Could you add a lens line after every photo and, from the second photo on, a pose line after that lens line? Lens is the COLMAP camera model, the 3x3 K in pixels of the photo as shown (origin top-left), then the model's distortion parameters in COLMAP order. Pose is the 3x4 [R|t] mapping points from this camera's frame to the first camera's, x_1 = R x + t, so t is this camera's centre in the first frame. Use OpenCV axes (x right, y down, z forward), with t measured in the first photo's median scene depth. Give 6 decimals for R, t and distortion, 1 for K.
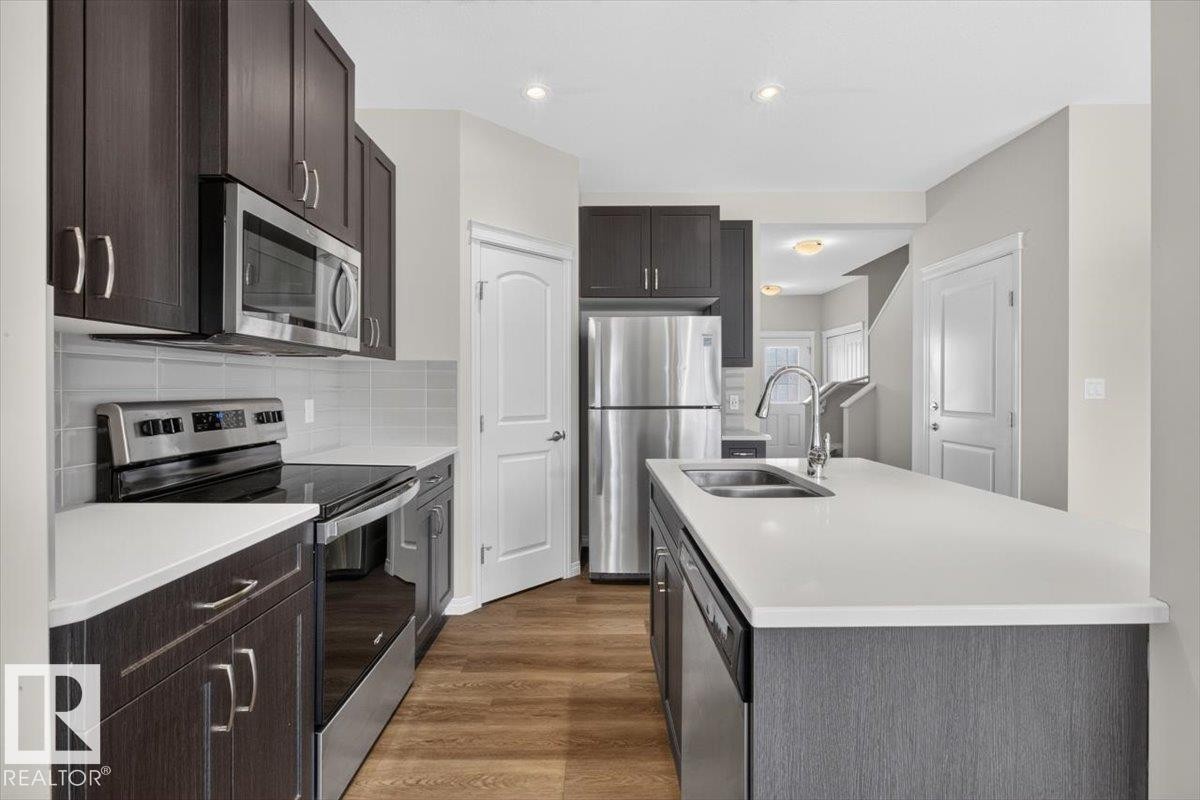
lens RADIAL K [[528.6, 0, 600.5], [0, 528.6, 395.4], [0, 0, 1]] dist [-0.003658, -0.000281]
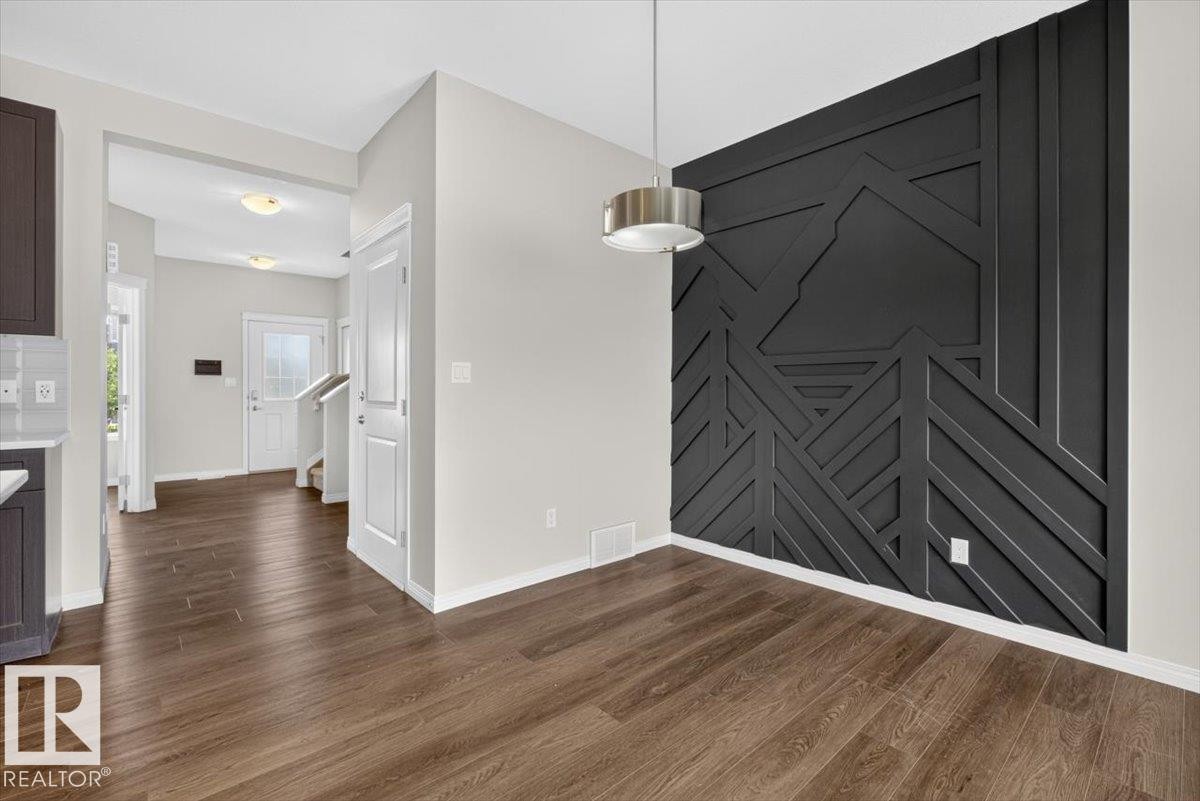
lens RADIAL K [[528.6, 0, 600.9], [0, 528.6, 396.6], [0, 0, 1]] dist [-0.003658, -0.000281]
pose [[0.755435, -0.003110, 0.655216, 0.345044], [0.004976, 0.999987, -0.000991, 0.023576], [-0.655205, 0.004009, 0.755441, 0.066382]]
